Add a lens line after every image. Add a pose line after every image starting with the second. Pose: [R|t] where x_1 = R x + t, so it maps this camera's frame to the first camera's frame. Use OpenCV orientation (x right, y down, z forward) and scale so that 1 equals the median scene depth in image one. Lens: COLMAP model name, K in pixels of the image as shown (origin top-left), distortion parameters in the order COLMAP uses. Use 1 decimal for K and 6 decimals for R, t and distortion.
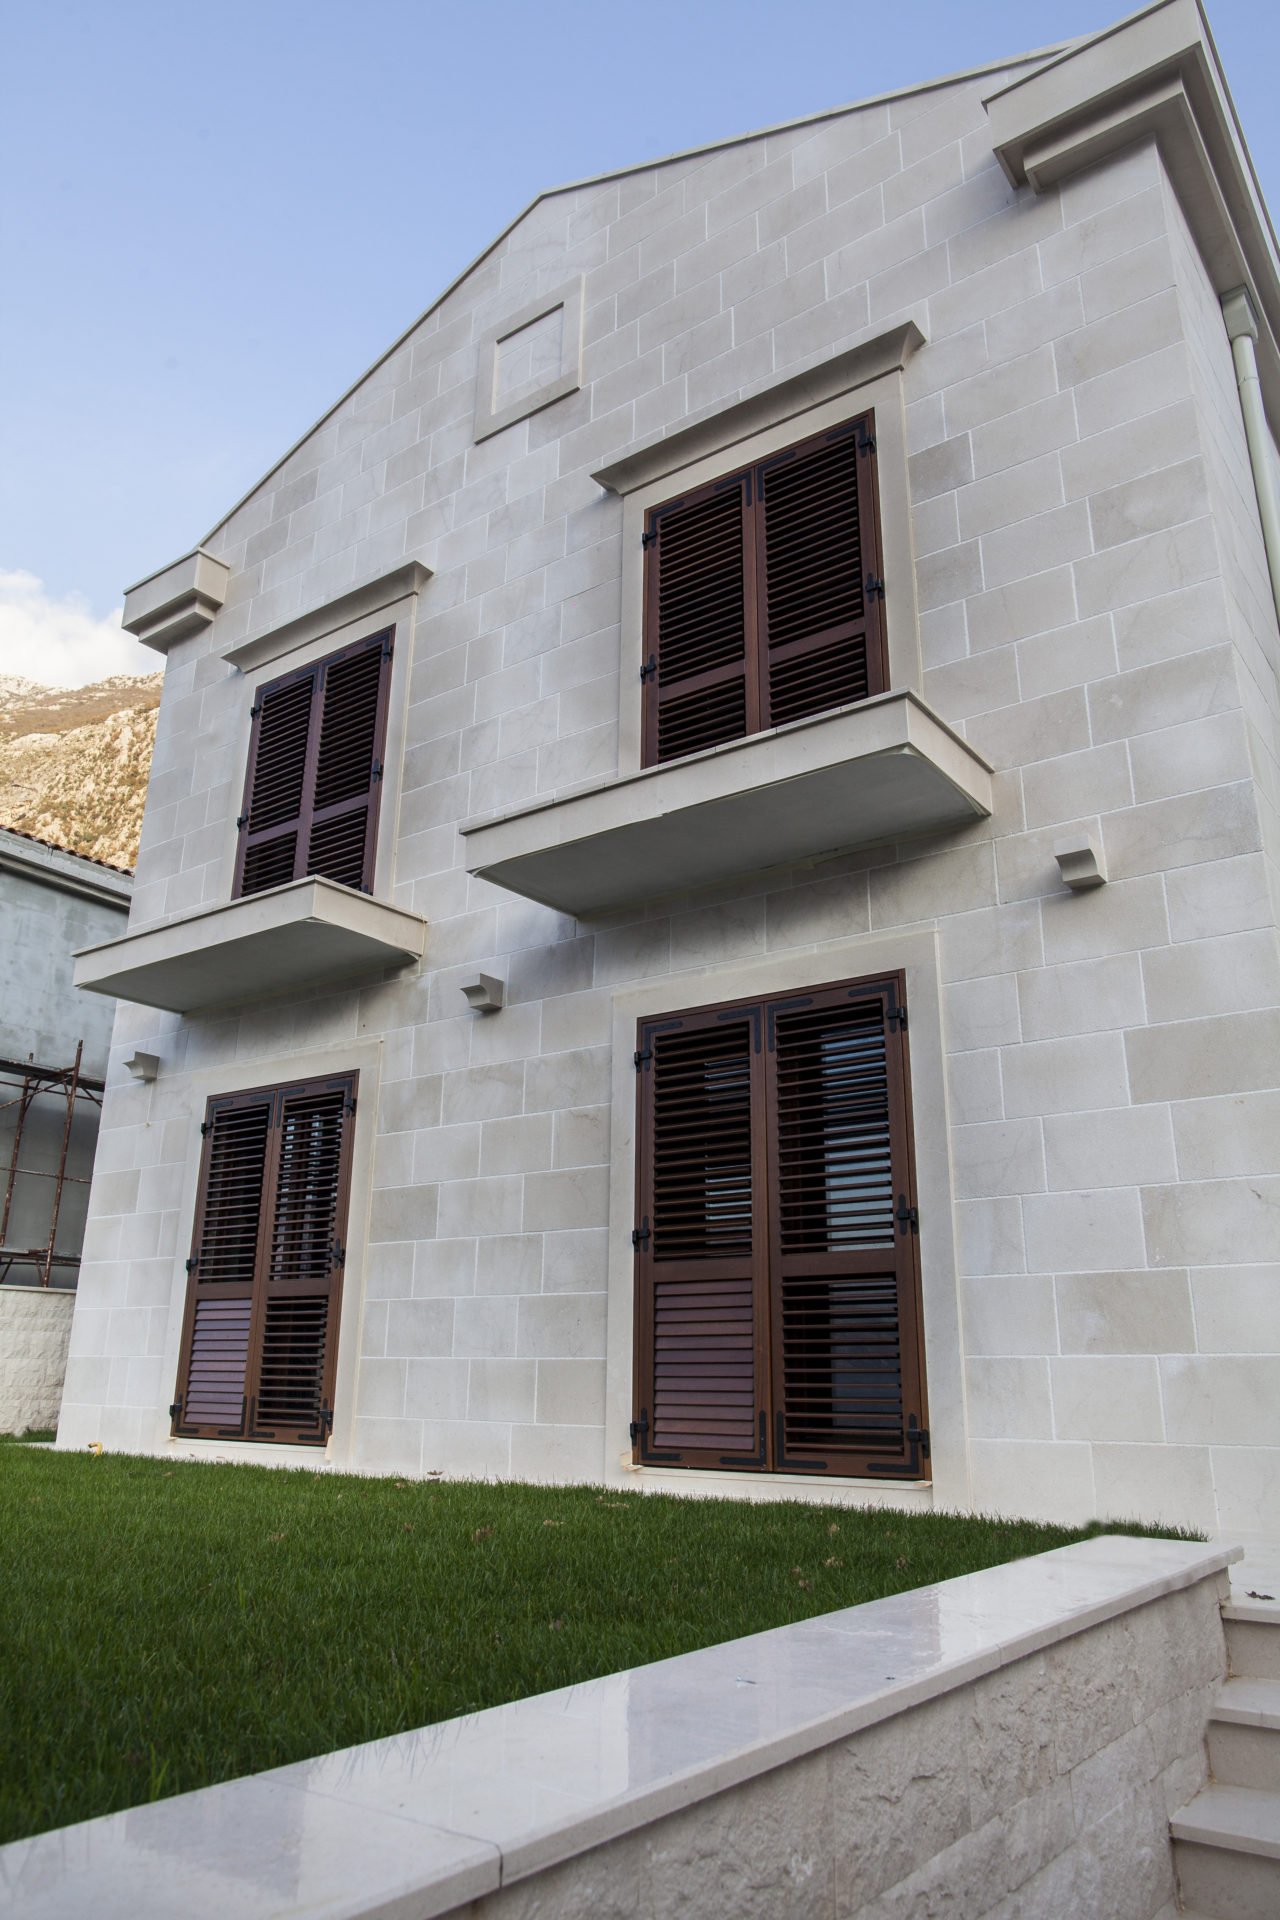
lens RADIAL K [[1305.1, 0, 638.6], [0, 1305.1, 952.0], [0, 0, 1]] dist [-0.053490, 0.052103]
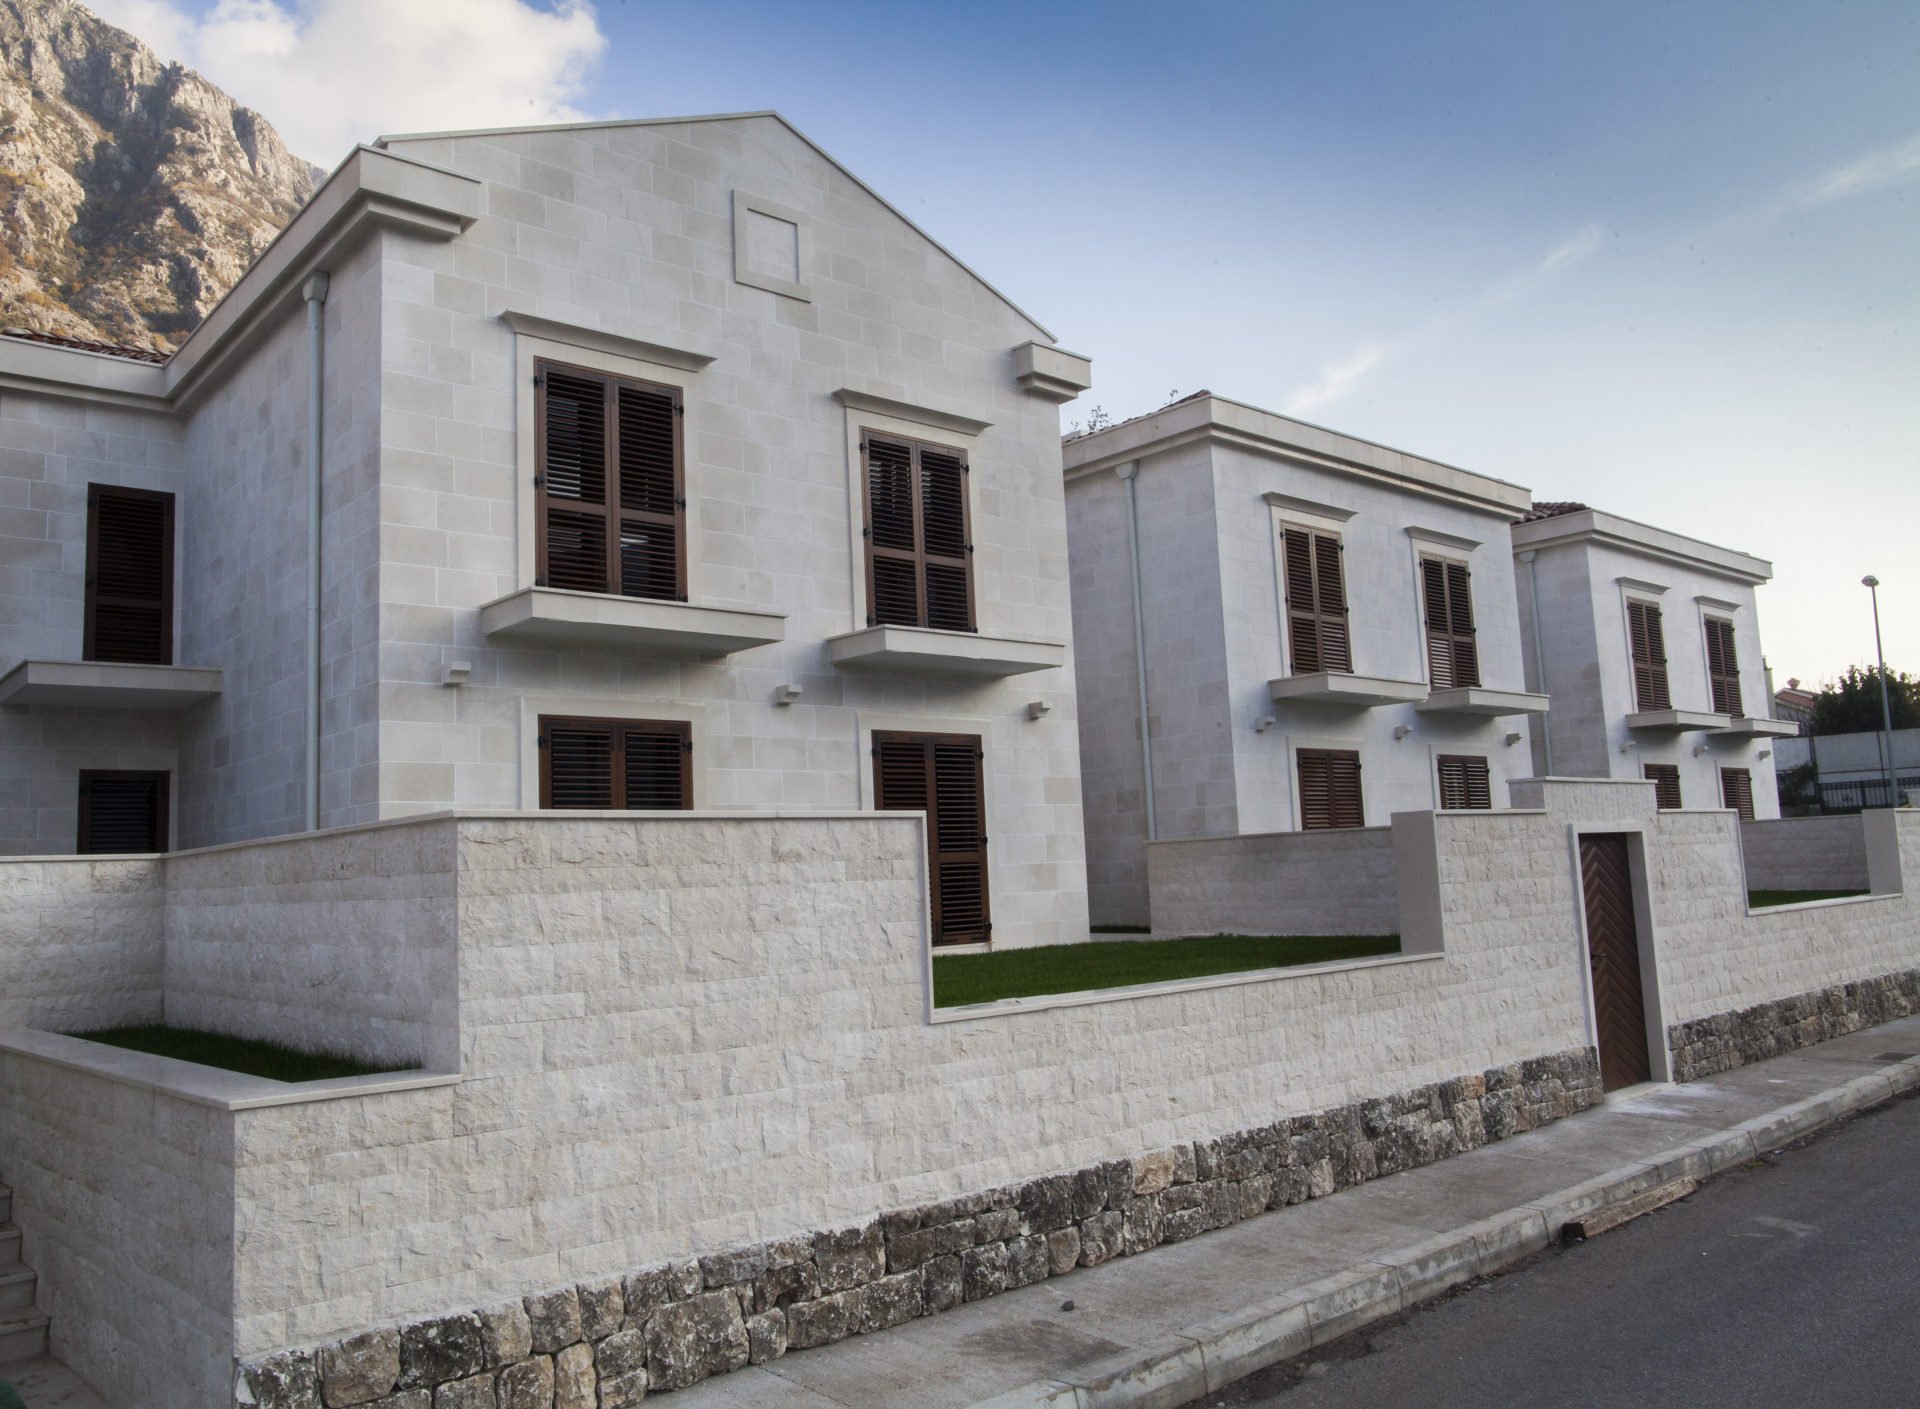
lens RADIAL K [[1437.3, 0, 876.5], [0, 1437.3, 701.5], [0, 0, 1]] dist [-0.056493, 0.037907]
pose [[0.244716, 0.099680, 0.964457, -2.041786], [-0.262424, 0.964385, -0.033087, 0.078008], [-0.933406, -0.245000, 0.262159, 0.446149]]
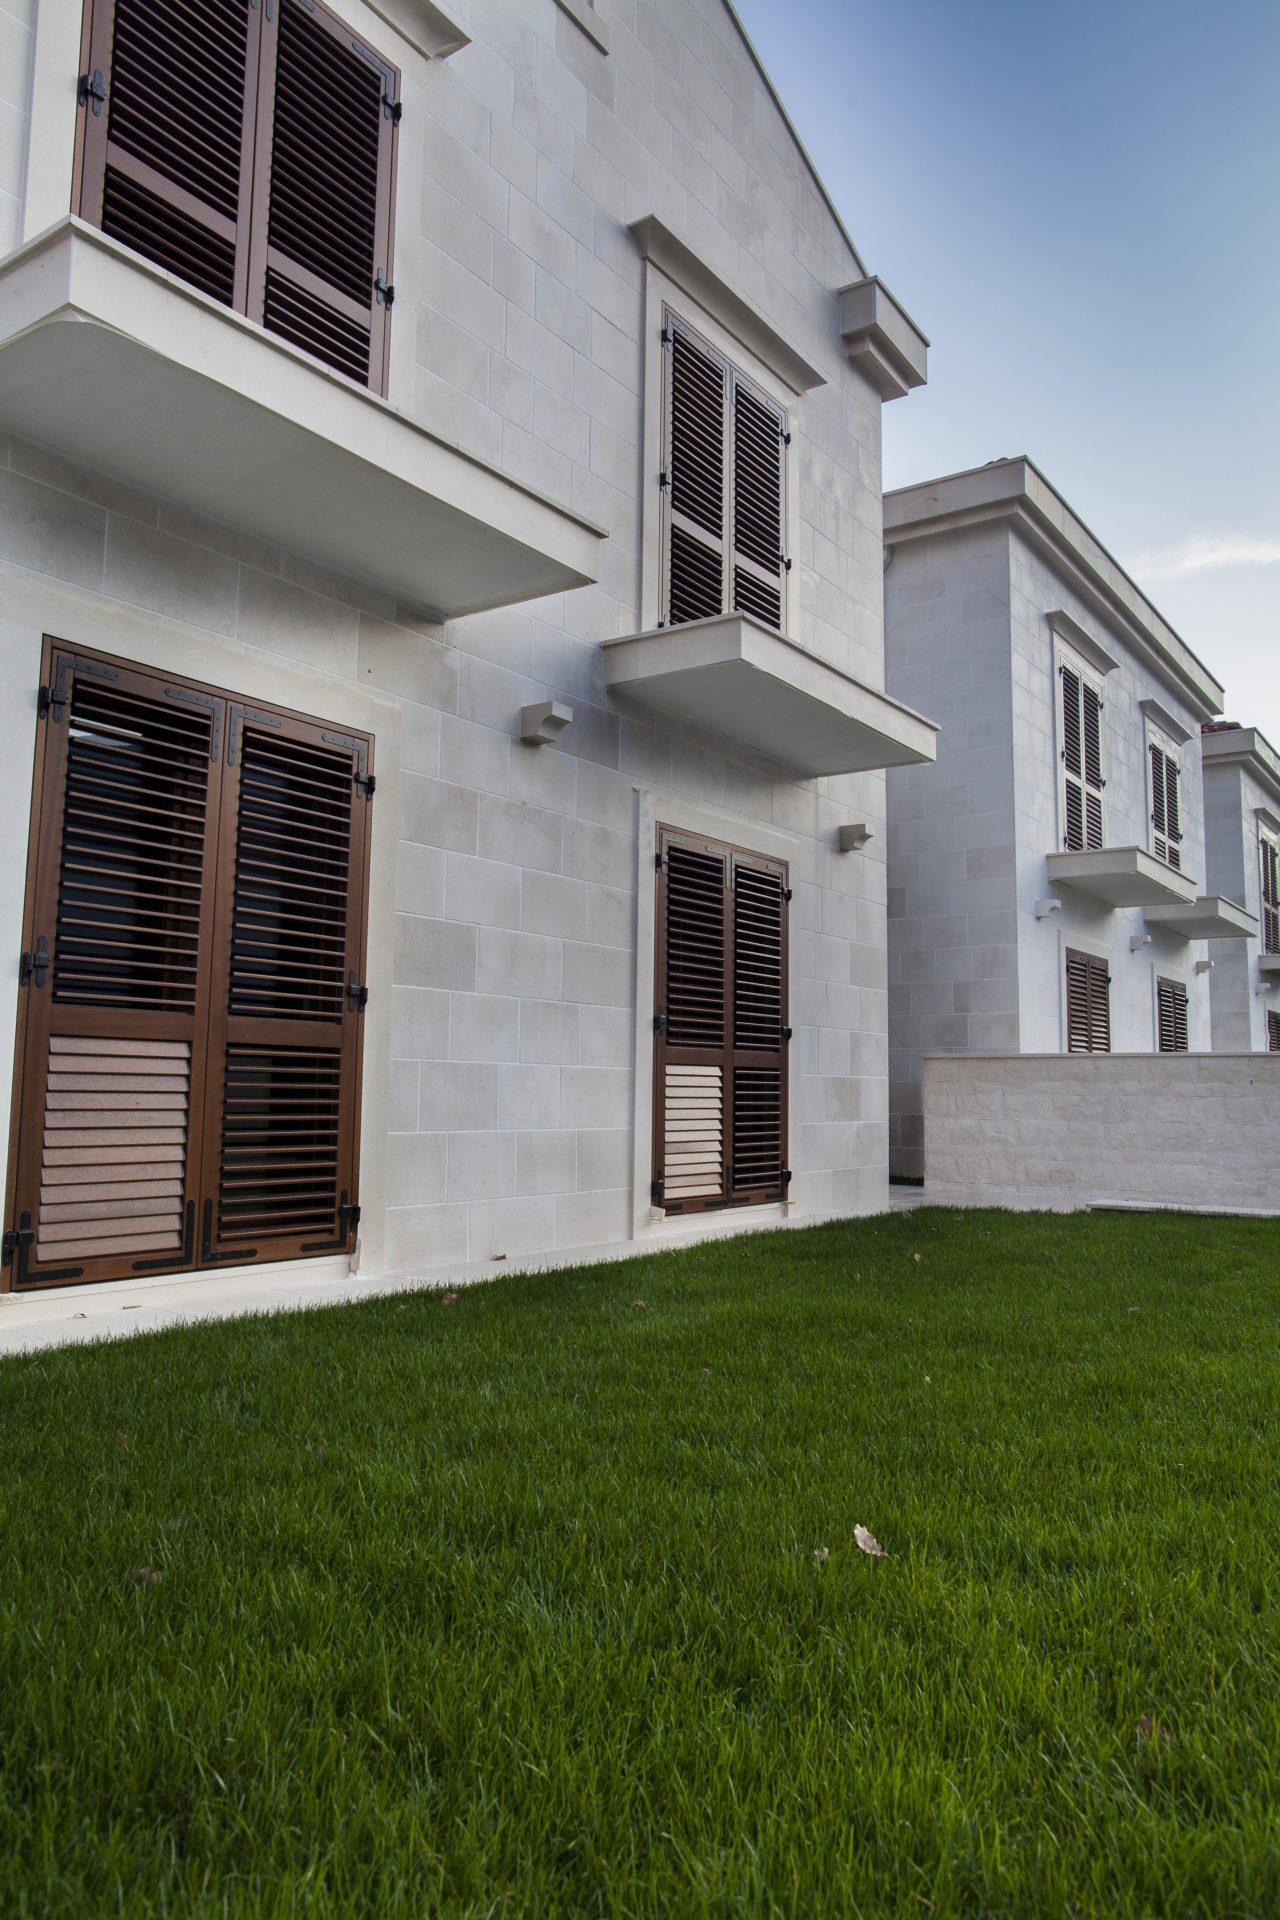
lens RADIAL K [[1305.1, 0, 636.3], [0, 1305.1, 946.0], [0, 0, 1]] dist [-0.053490, 0.052103]
pose [[-0.010540, 0.100638, 0.994867, -1.057353], [-0.326365, 0.940092, -0.098554, 0.257815], [-0.945185, -0.325728, 0.022936, 0.954352]]
